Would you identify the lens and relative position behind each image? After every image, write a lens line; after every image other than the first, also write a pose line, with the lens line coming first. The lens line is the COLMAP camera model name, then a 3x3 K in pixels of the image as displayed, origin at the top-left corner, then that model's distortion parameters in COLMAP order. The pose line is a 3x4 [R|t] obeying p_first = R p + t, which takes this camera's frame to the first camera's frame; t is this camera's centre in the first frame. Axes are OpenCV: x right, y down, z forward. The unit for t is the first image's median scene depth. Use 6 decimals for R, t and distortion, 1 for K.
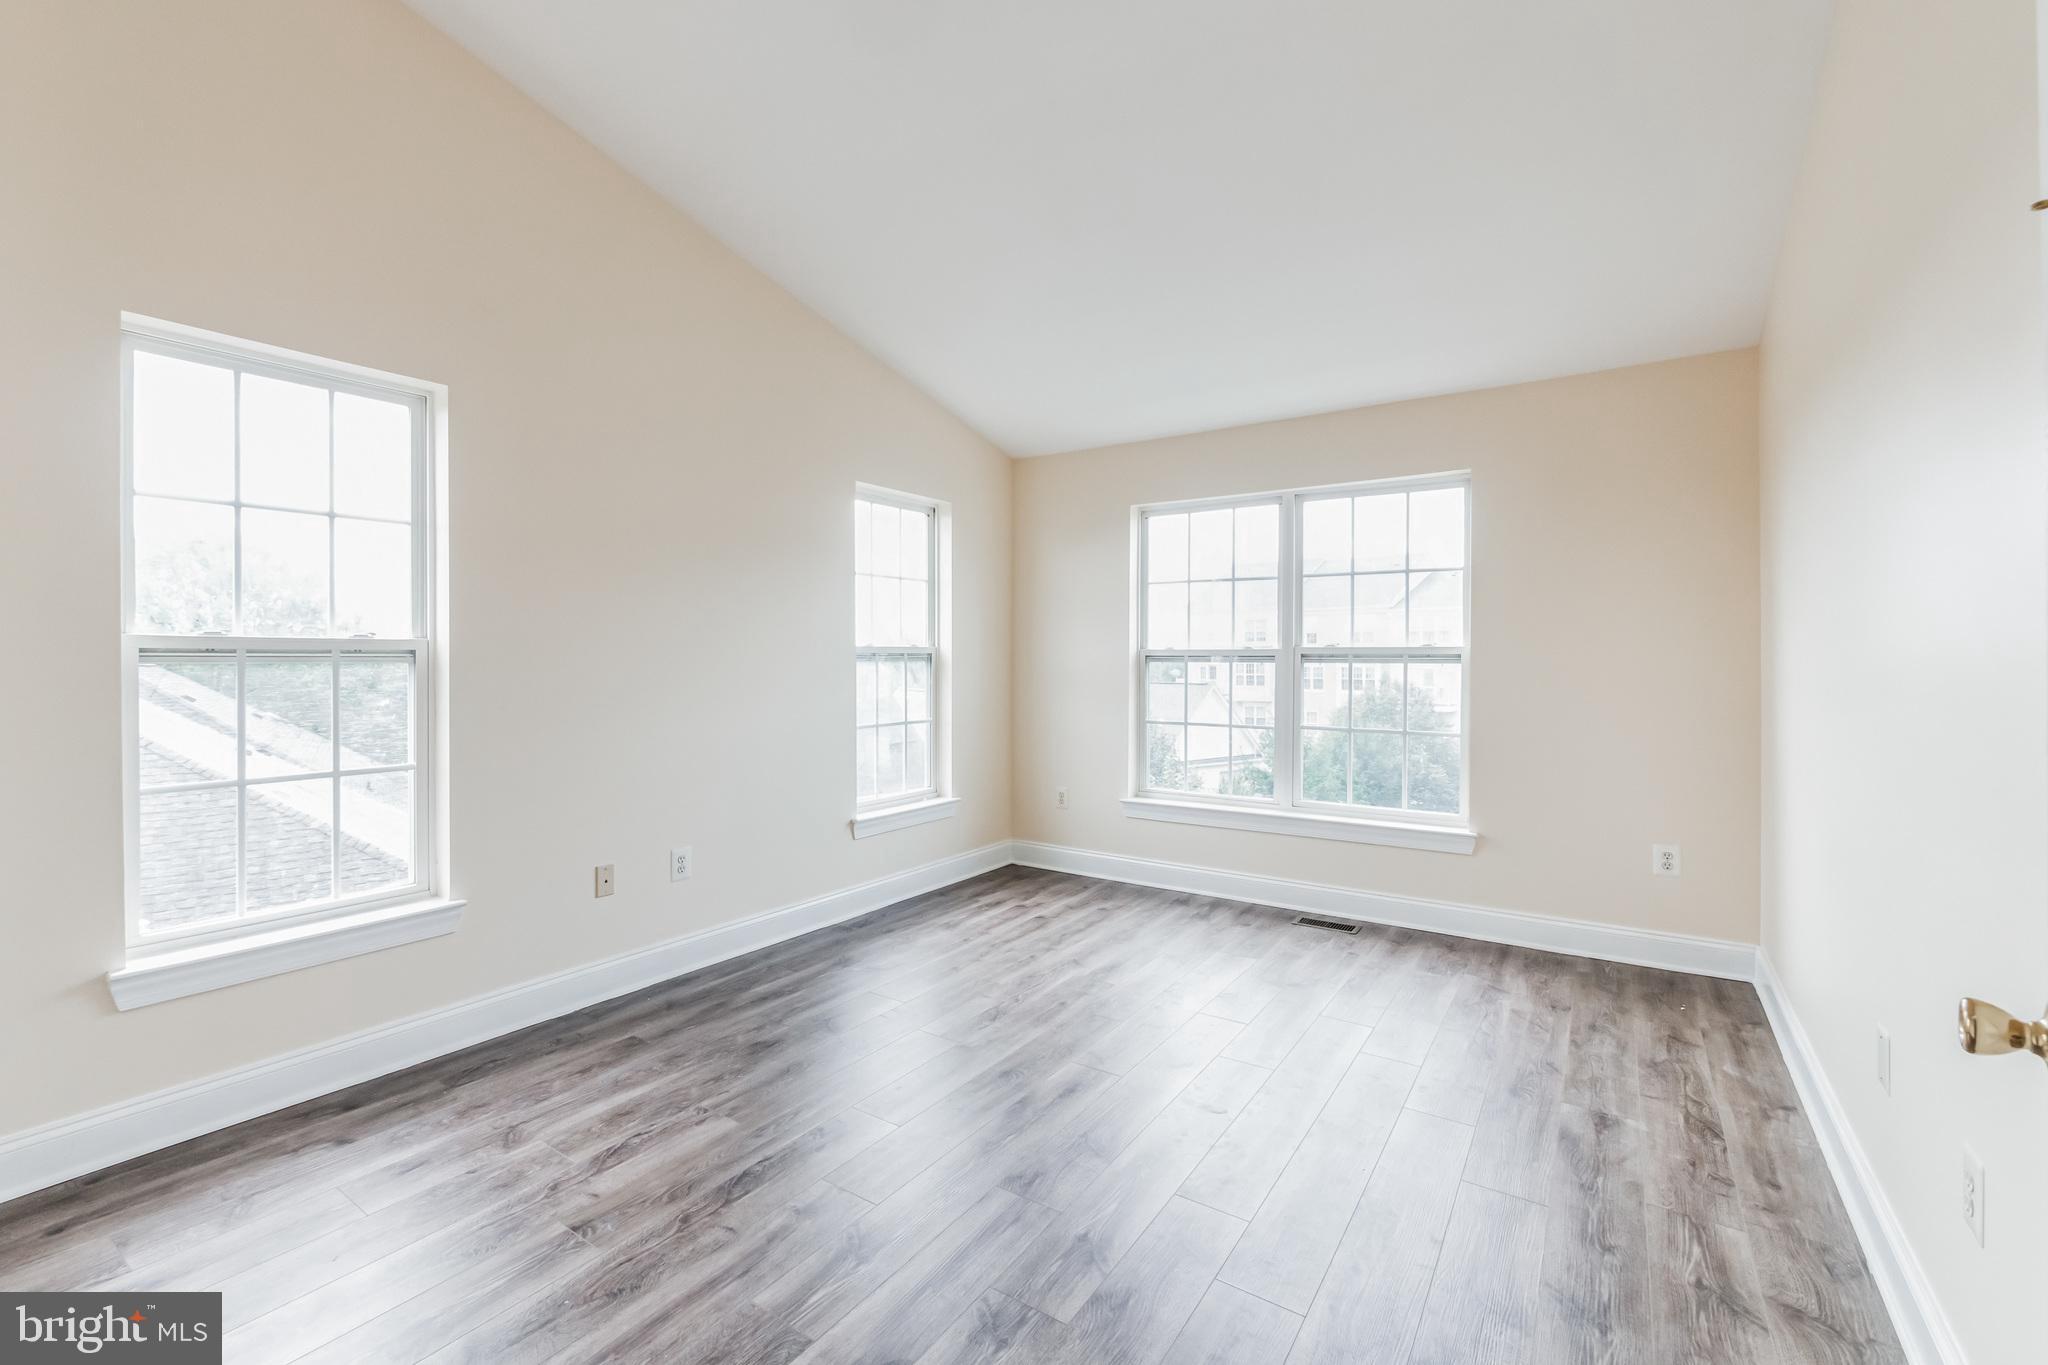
lens RADIAL K [[878.4, 0, 1020.7], [0, 878.4, 662.2], [0, 0, 1]] dist [-0.002984, 0.000375]
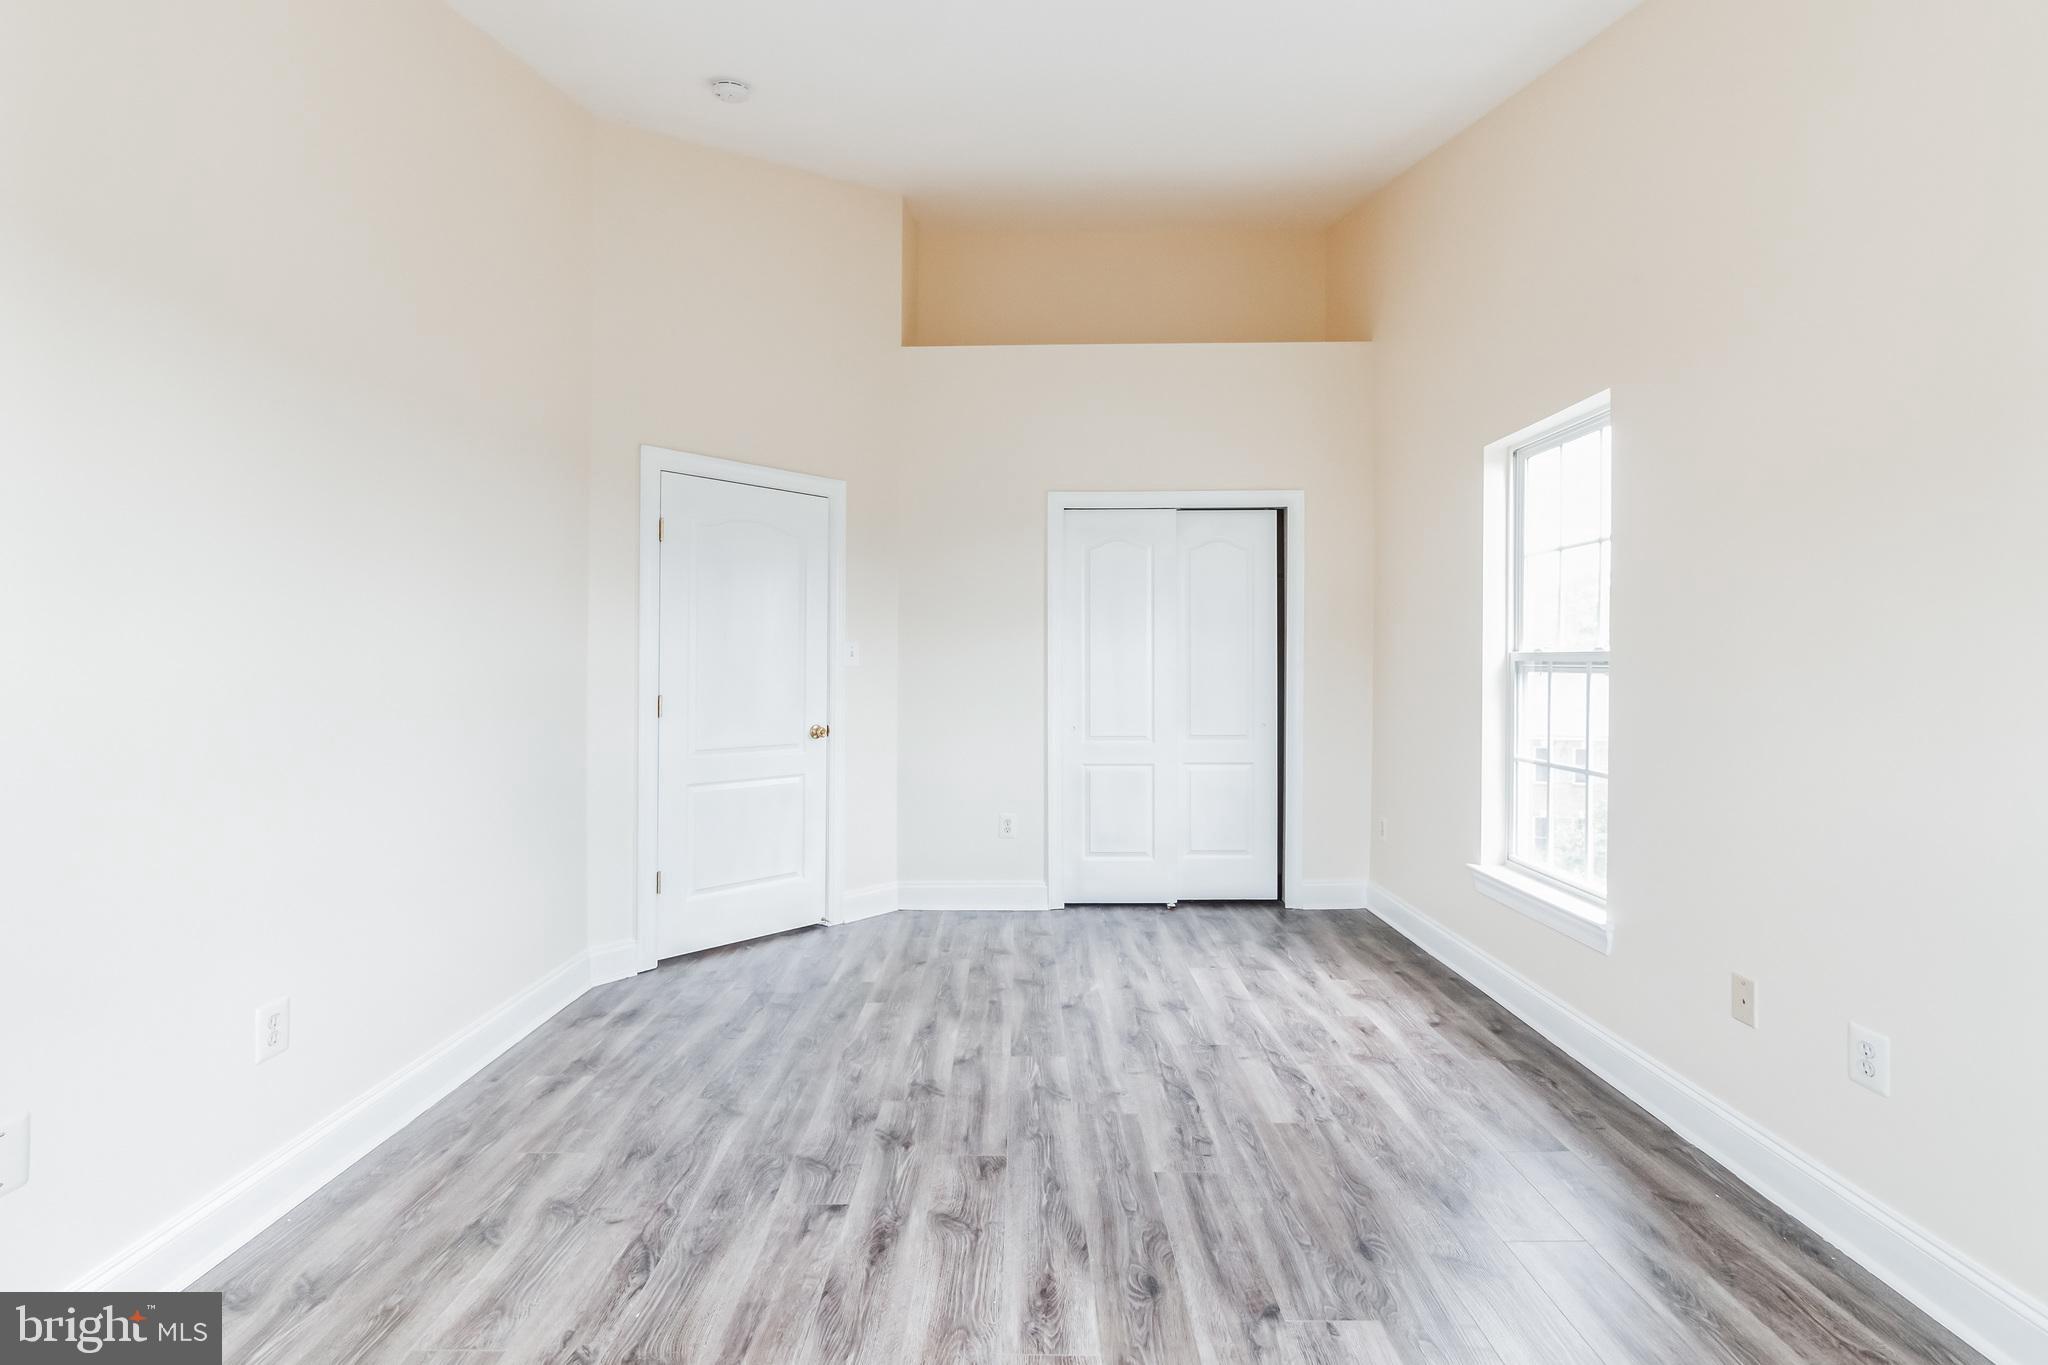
lens RADIAL K [[871.0, 0, 1016.7], [0, 871.0, 672.3], [0, 0, 1]] dist [-0.003029, 0.000574]
pose [[-0.831804, 0.002243, -0.555064, 0.288175], [-0.007379, 0.999859, 0.015100, -0.008473], [0.555020, 0.016656, -0.831670, 0.976949]]
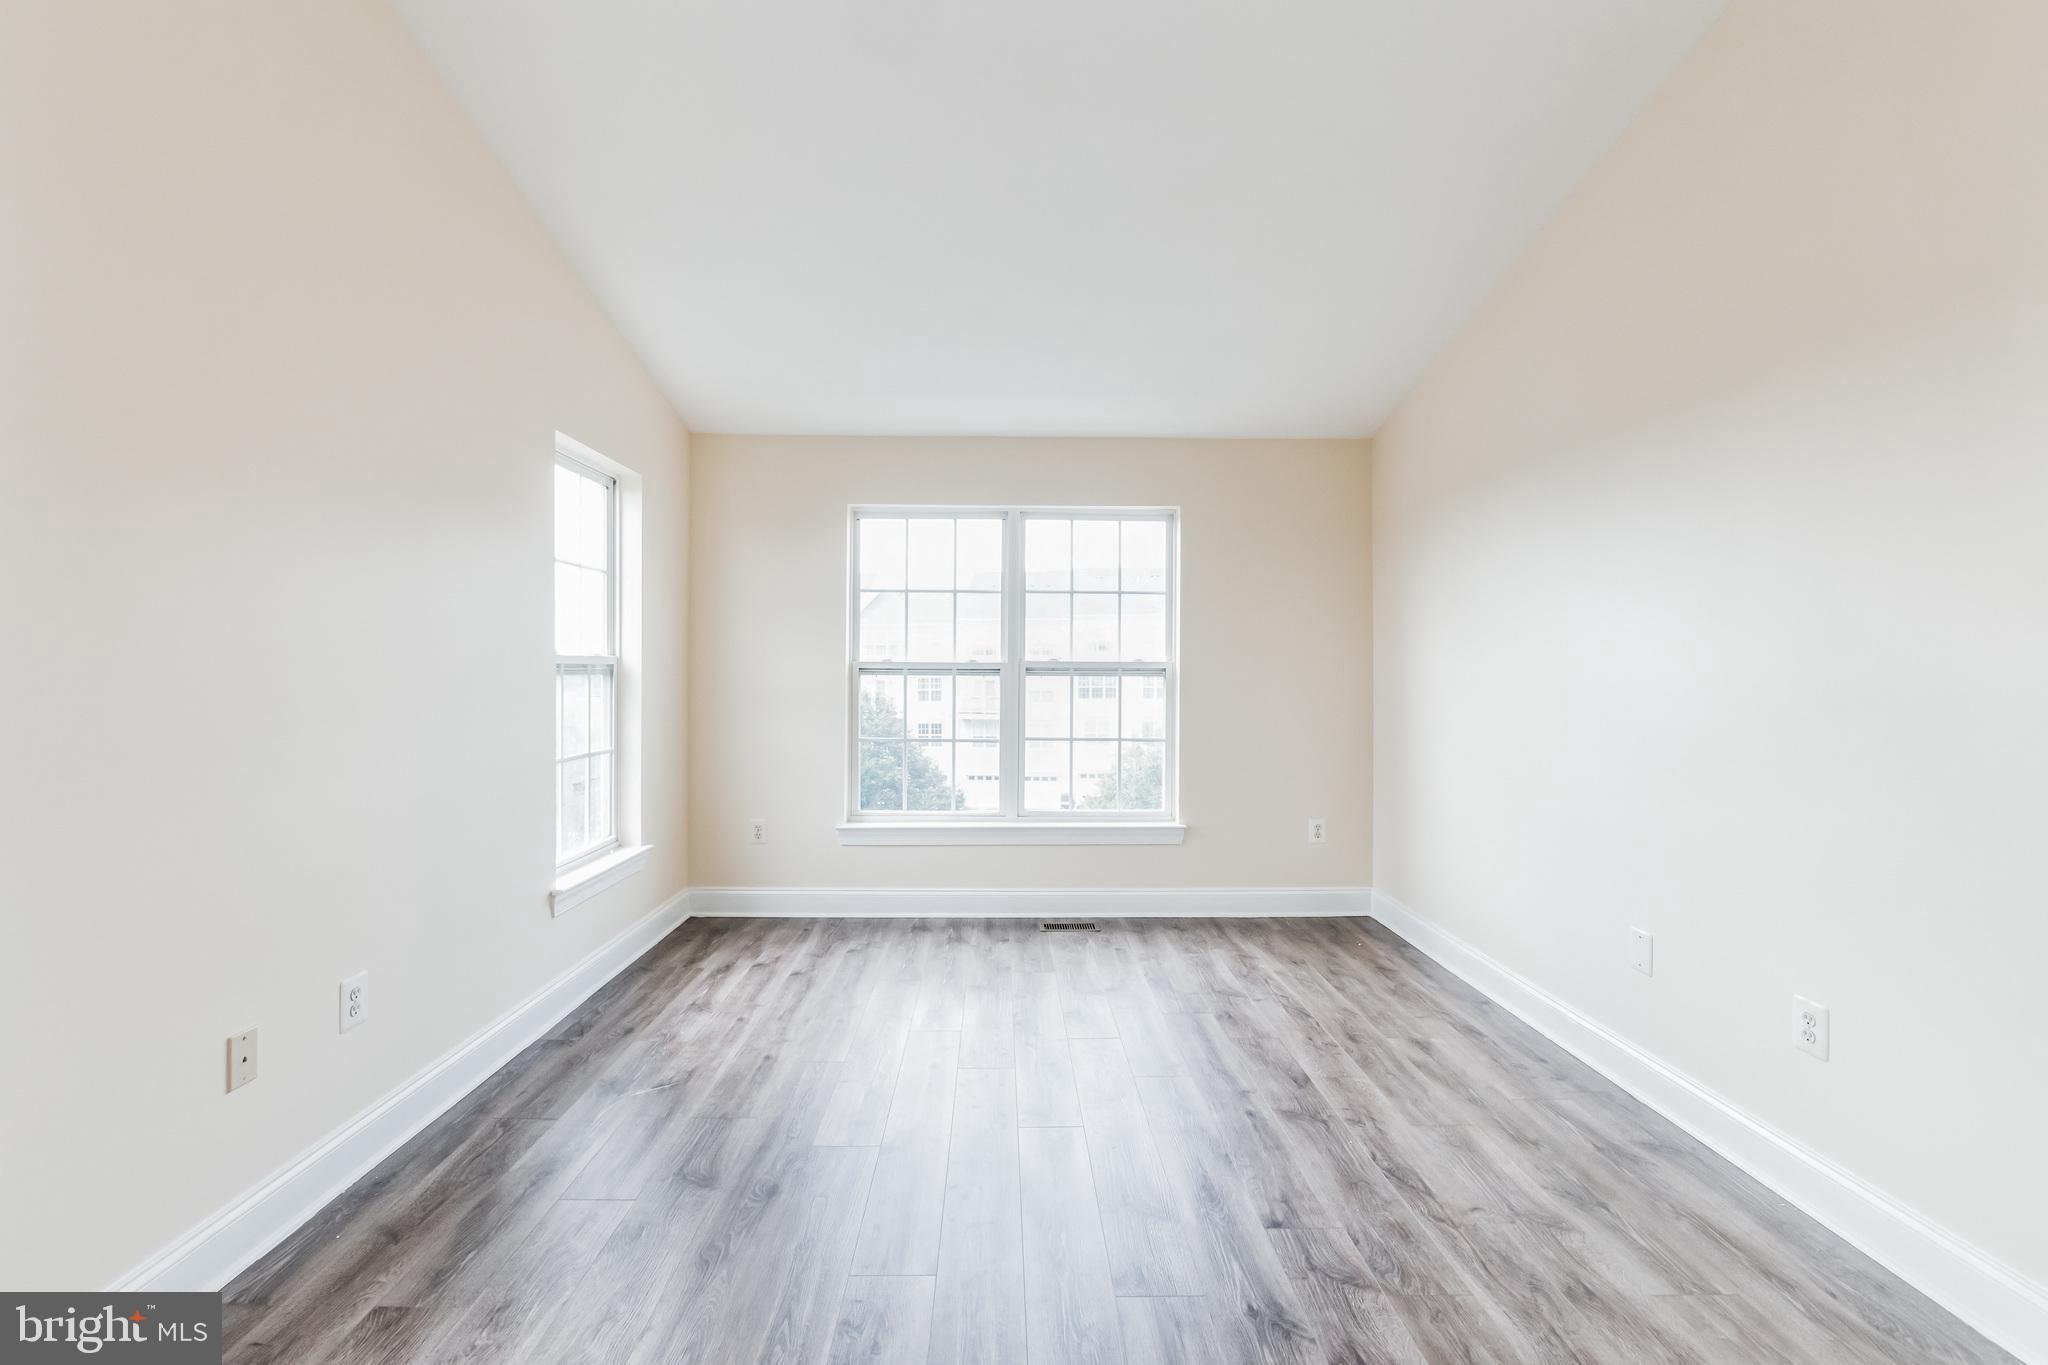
lens RADIAL K [[871.0, 0, 1016.7], [0, 871.0, 672.3], [0, 0, 1]] dist [-0.003029, 0.000574]
pose [[0.816103, 0.000709, 0.577906, -0.305533], [0.000039, 0.999999, -0.001283, -0.002473], [-0.577907, 0.001069, 0.816102, 0.190986]]
